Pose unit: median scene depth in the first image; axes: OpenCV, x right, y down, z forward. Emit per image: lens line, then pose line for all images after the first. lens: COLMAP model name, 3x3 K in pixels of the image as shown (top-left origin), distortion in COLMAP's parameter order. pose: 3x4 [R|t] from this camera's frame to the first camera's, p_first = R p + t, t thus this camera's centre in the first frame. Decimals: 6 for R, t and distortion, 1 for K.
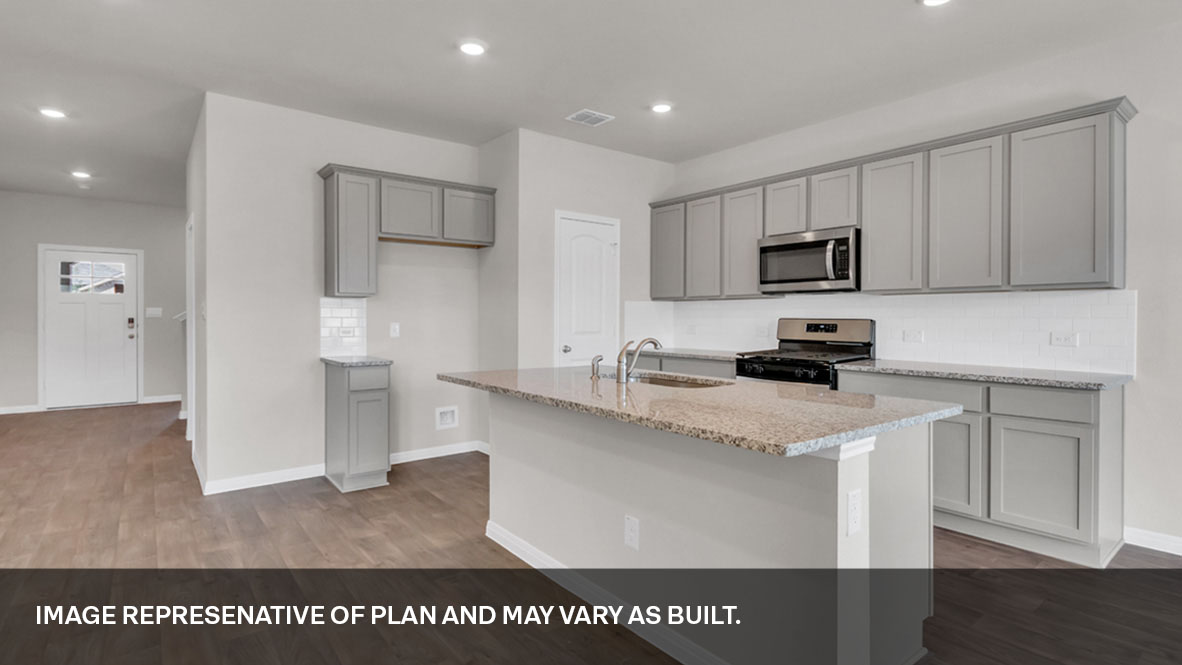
lens RADIAL K [[561.7, 0, 603.0], [0, 561.7, 323.7], [0, 0, 1]] dist [0.001968, 0.001229]
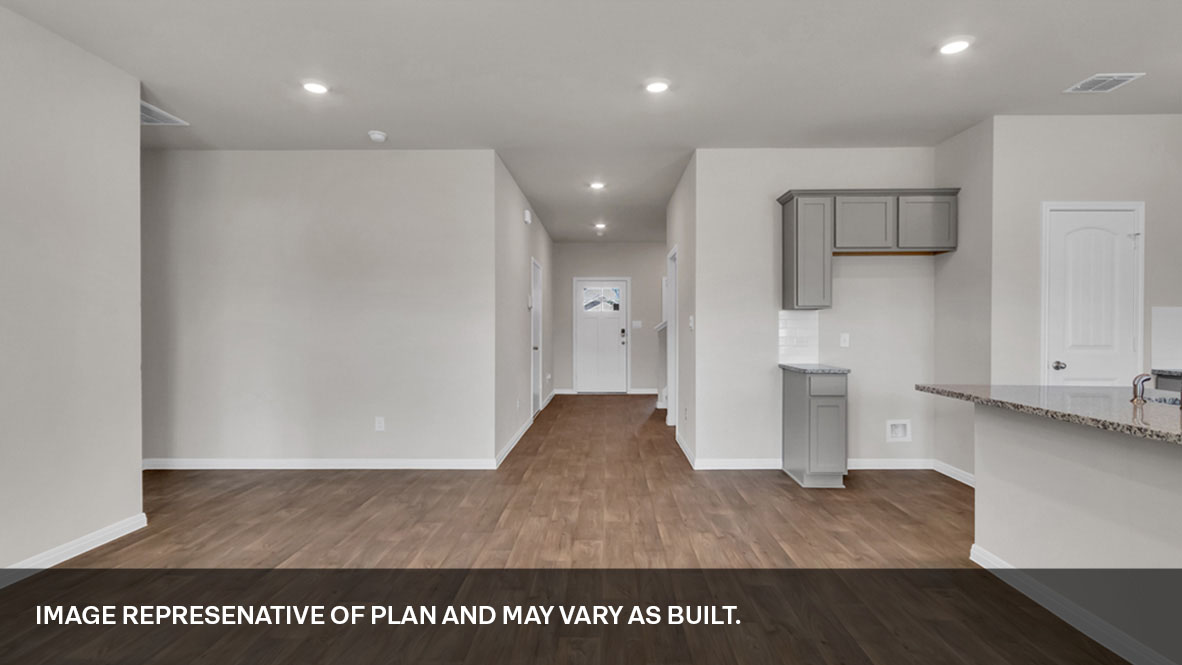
lens RADIAL K [[561.7, 0, 589.4], [0, 561.7, 334.1], [0, 0, 1]] dist [0.001968, 0.001229]
pose [[0.772374, 0.005577, -0.635144, -0.081976], [-0.006224, 0.999980, 0.001212, 0.001538], [0.635138, 0.003017, 0.772393, -0.108245]]
